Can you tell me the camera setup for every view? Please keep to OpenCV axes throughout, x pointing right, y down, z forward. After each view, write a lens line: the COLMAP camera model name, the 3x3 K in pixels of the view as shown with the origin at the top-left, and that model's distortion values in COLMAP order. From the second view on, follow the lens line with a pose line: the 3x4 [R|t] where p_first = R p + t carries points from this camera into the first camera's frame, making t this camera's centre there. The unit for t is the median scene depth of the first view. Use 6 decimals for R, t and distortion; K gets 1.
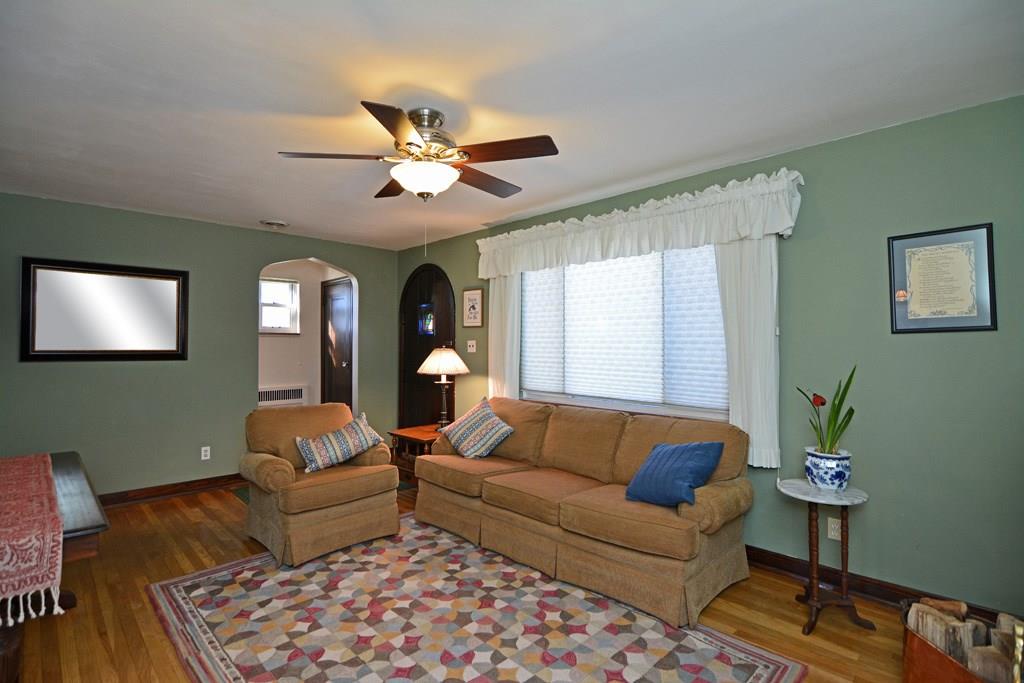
lens RADIAL K [[487.1, 0, 501.6], [0, 487.1, 337.4], [0, 0, 1]] dist [-0.000151, -0.000045]
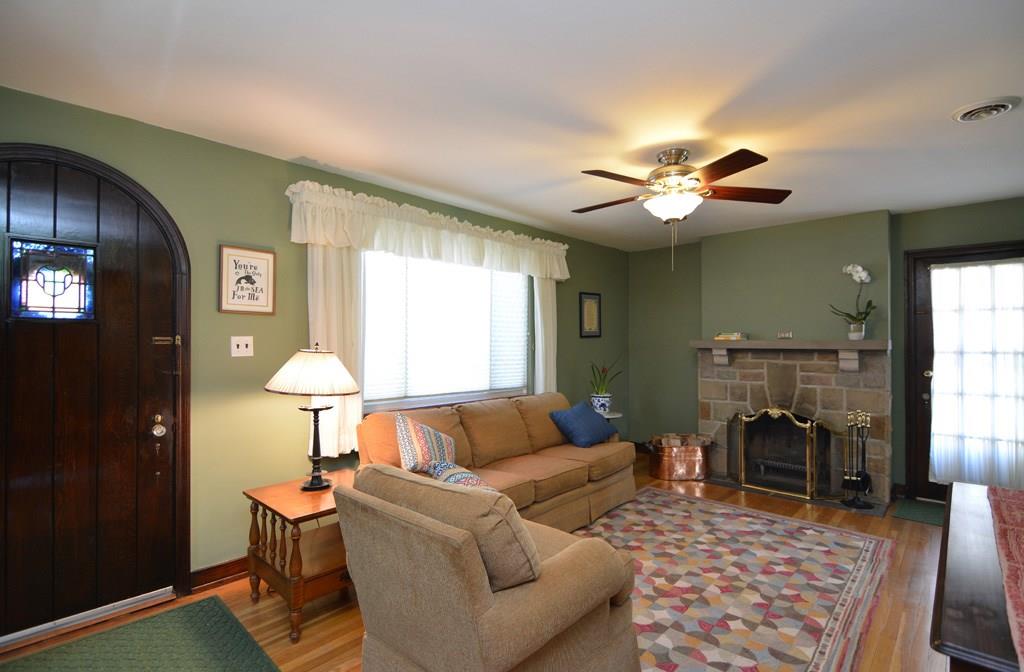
lens RADIAL K [[487.1, 0, 502.5], [0, 487.1, 337.2], [0, 0, 1]] dist [-0.000151, -0.000045]
pose [[-0.037135, 0.014003, 0.999212, -1.341200], [-0.011828, 0.999826, -0.014451, 0.025613], [-0.999240, -0.012355, -0.036963, 1.462708]]
